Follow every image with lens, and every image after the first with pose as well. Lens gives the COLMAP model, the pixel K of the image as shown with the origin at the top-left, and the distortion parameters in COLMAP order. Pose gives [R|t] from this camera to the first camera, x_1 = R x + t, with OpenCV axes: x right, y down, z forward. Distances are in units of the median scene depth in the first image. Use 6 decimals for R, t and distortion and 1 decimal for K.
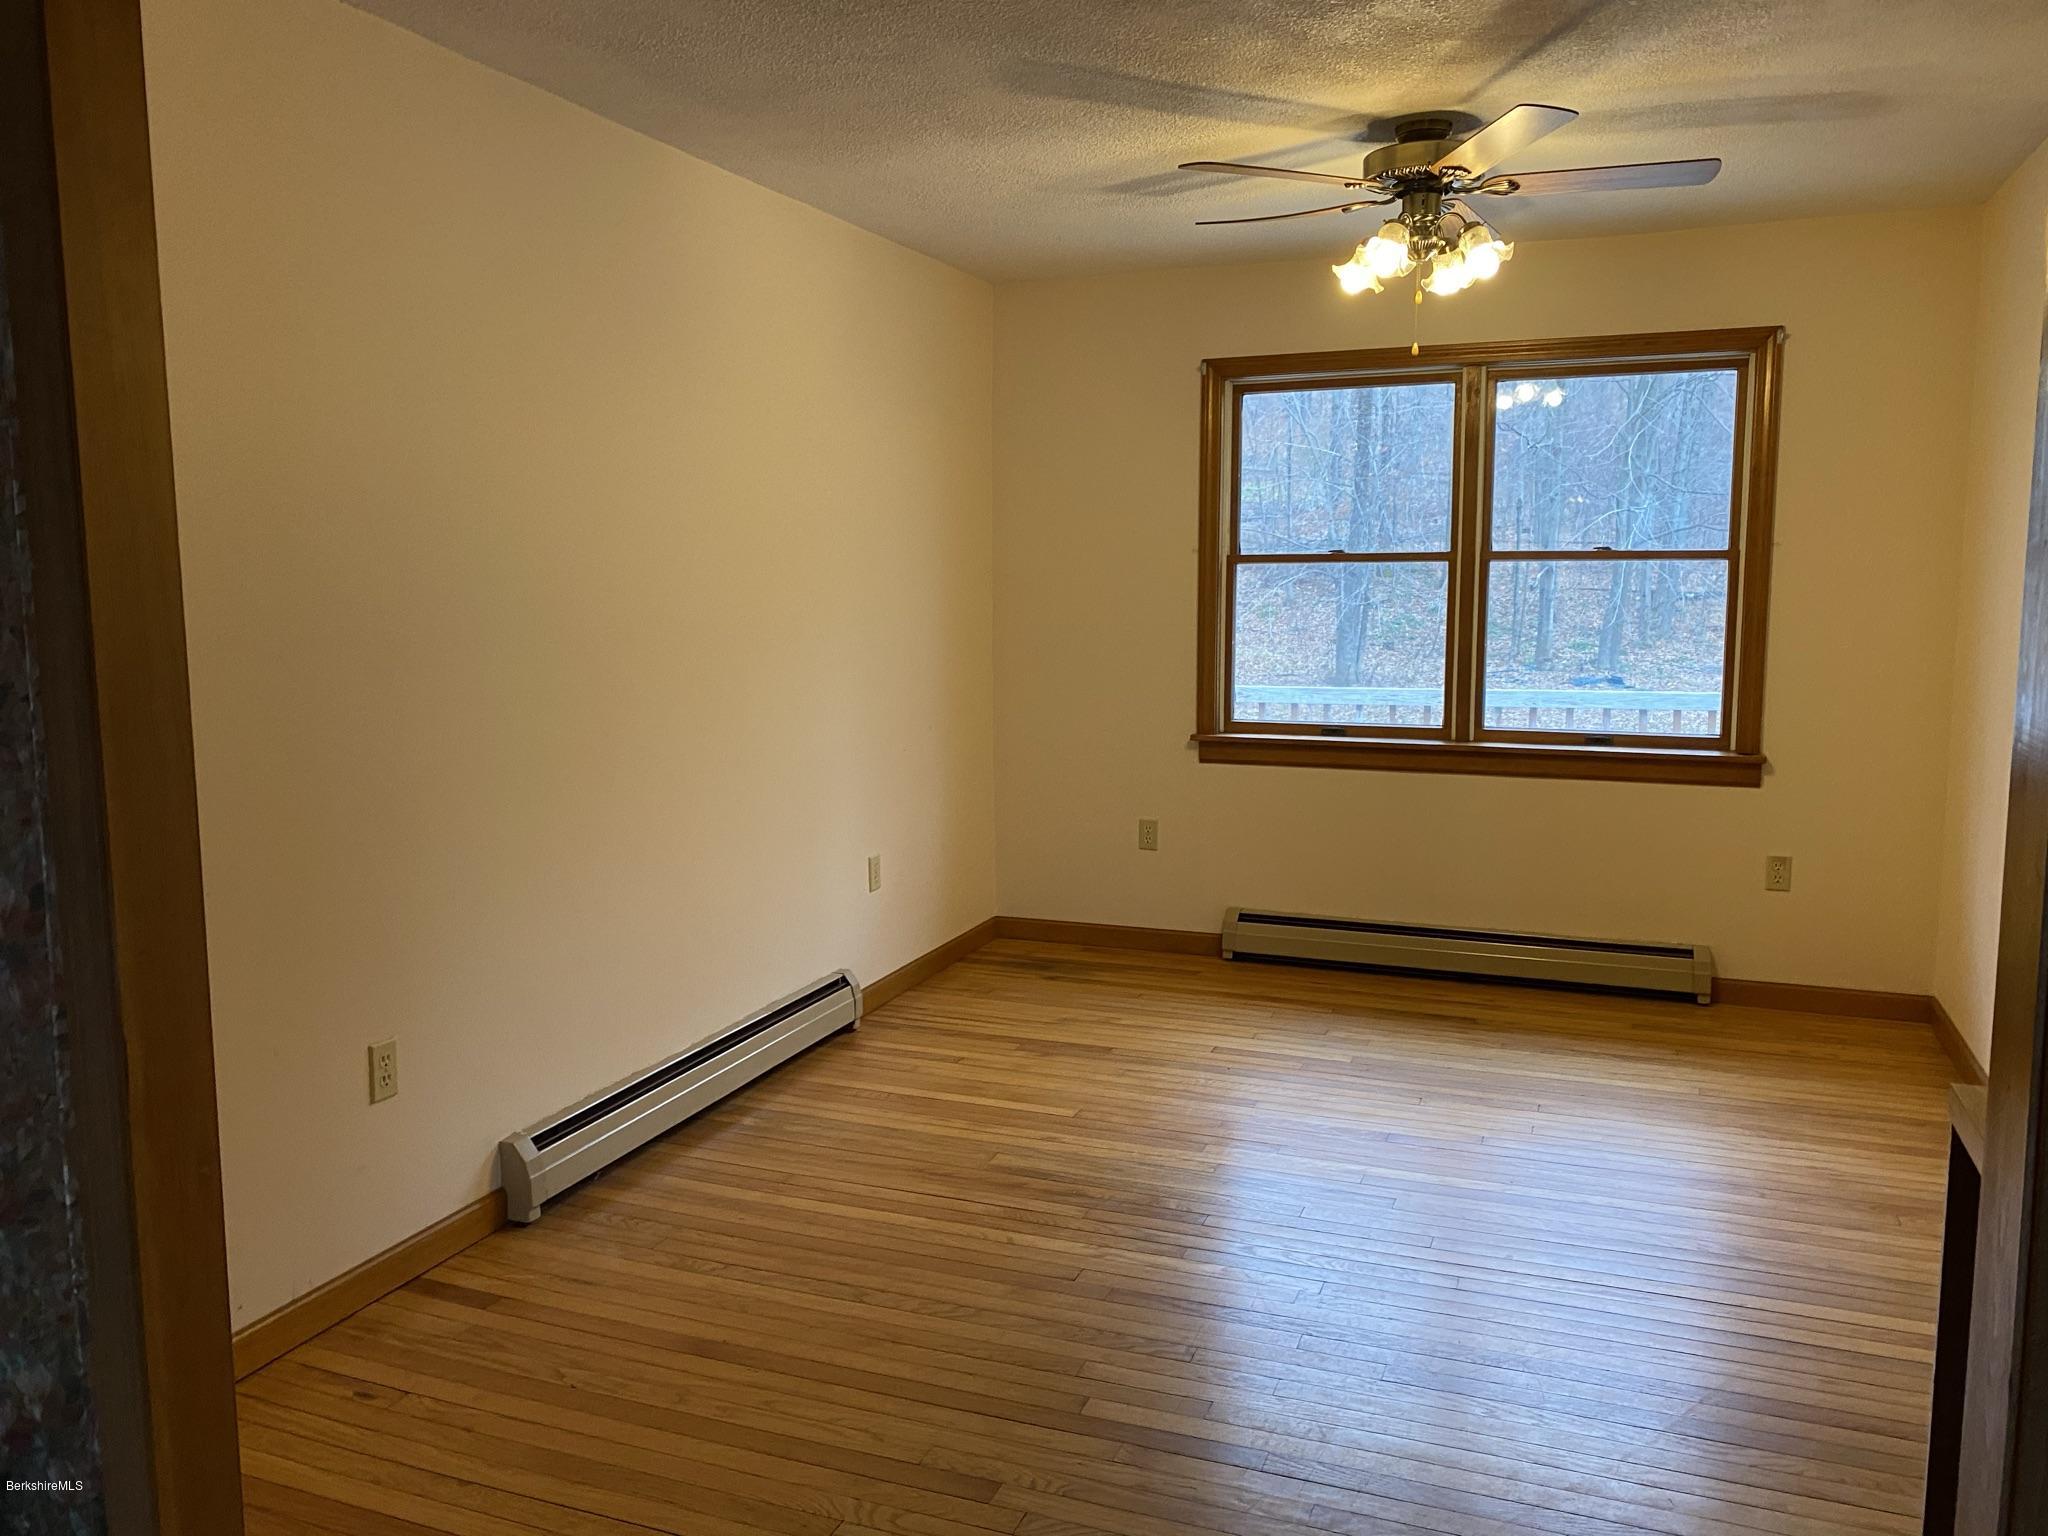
lens RADIAL K [[1567.2, 0, 1011.0], [0, 1567.2, 771.0], [0, 0, 1]] dist [0.051085, -0.063361]
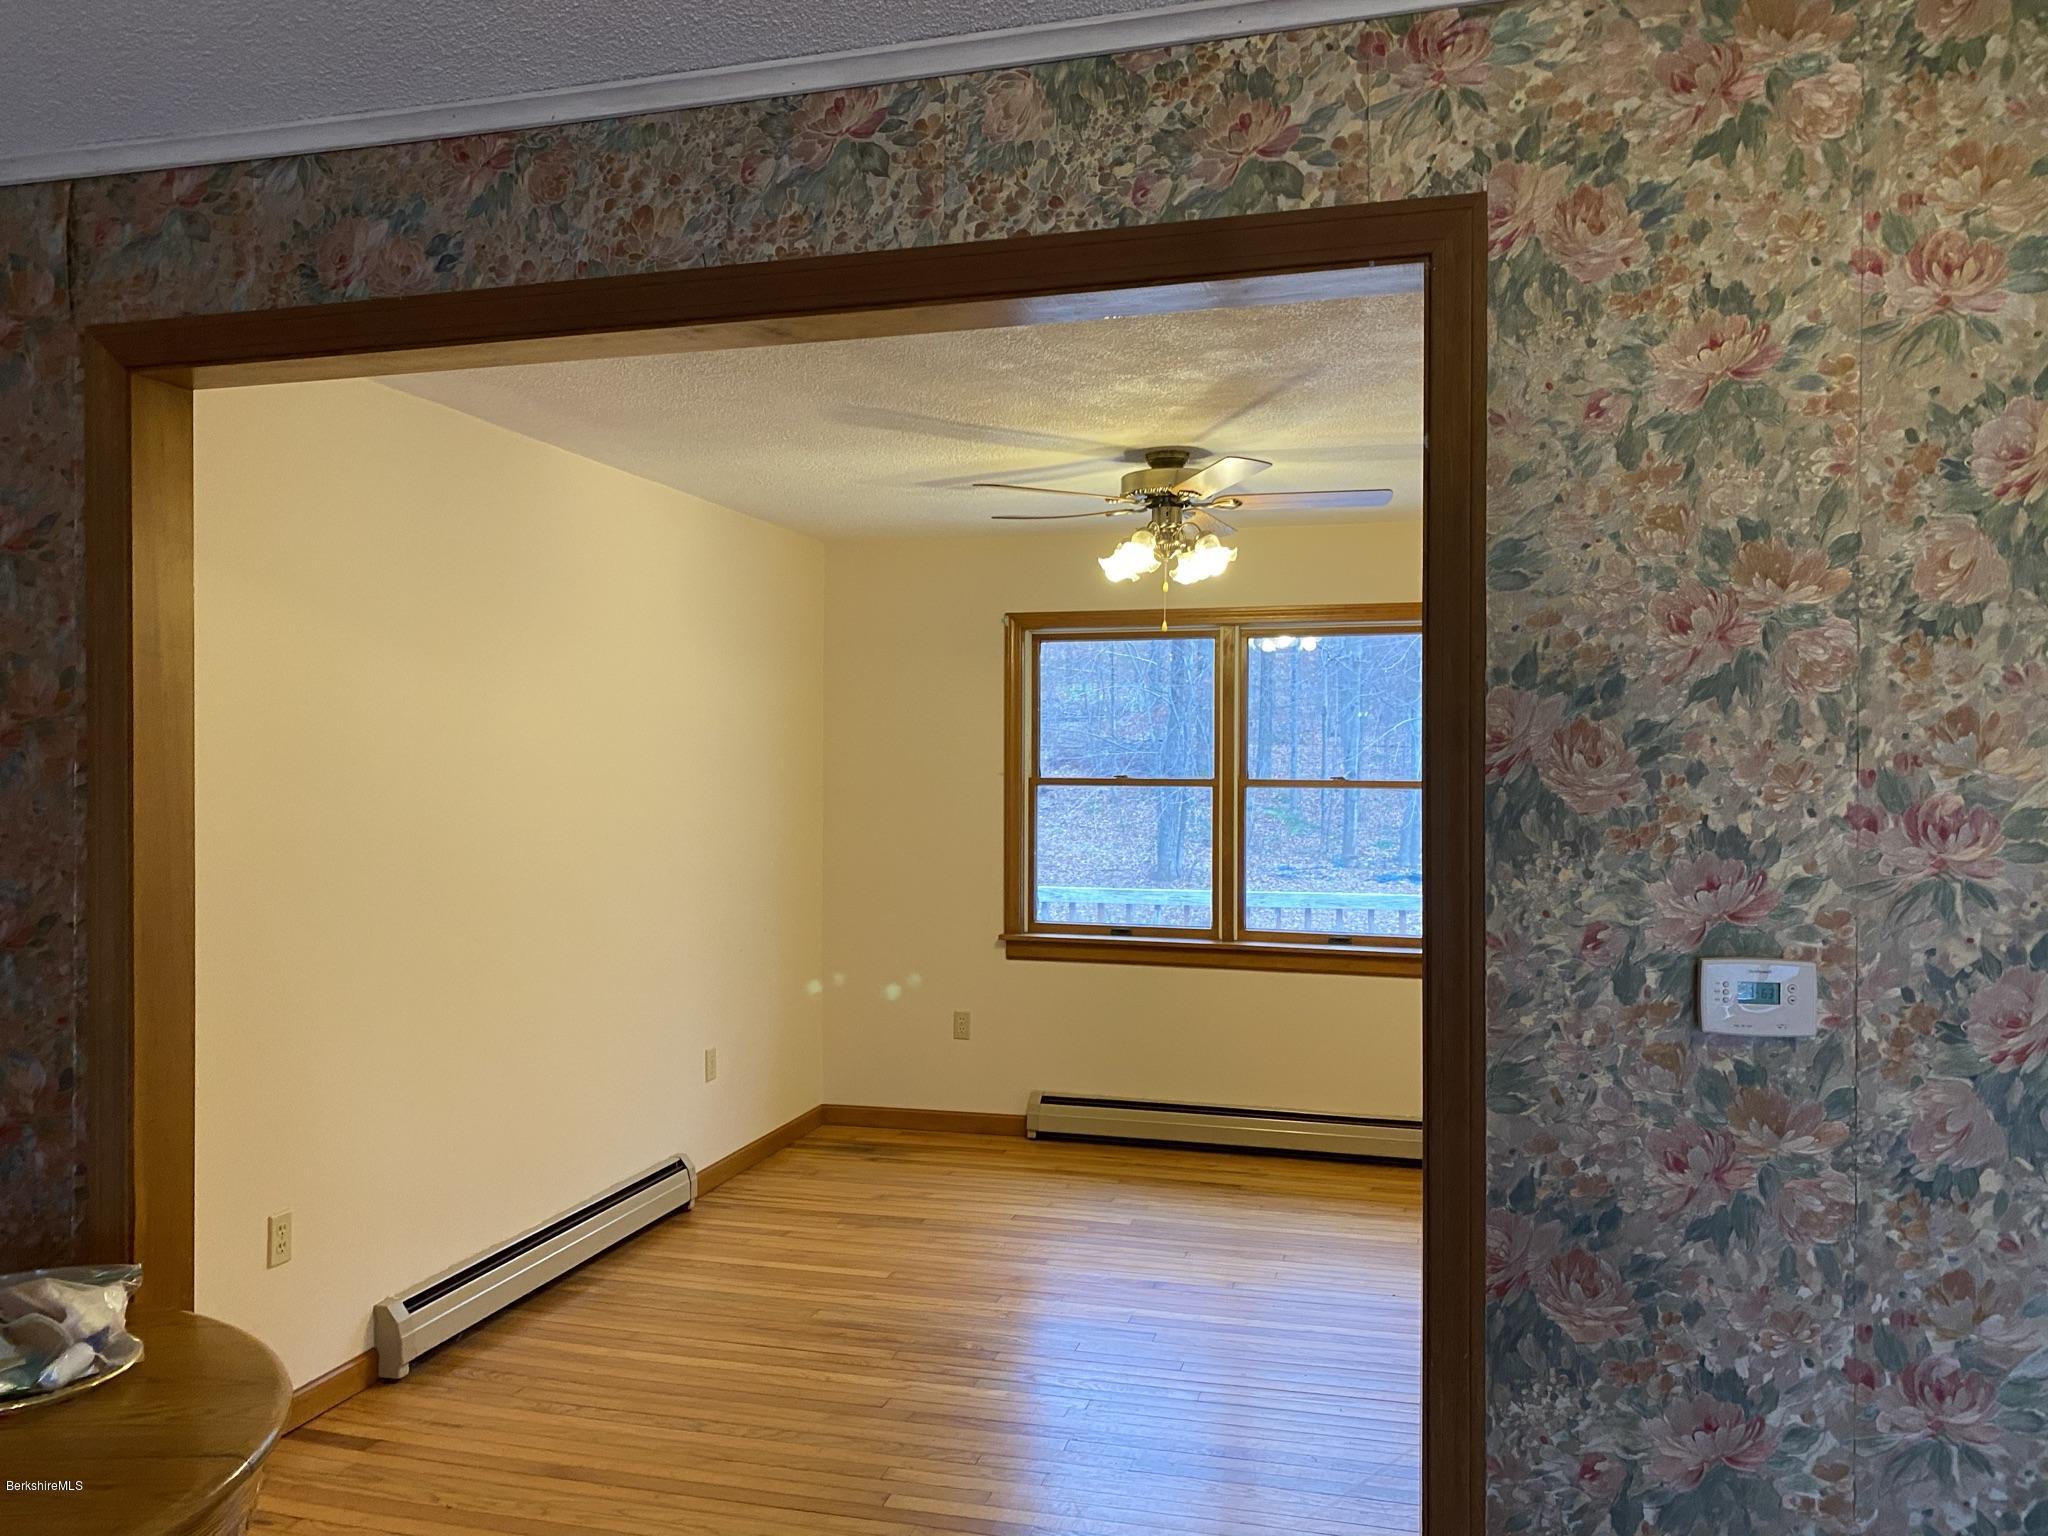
lens RADIAL K [[1567.2, 0, 1011.0], [0, 1567.2, 771.0], [0, 0, 1]] dist [0.051085, -0.063361]
pose [[0.994388, 0.007873, 0.105497, 0.005412], [0.005101, 0.992499, -0.122148, -0.003463], [-0.105667, 0.122000, 0.986889, -0.165881]]
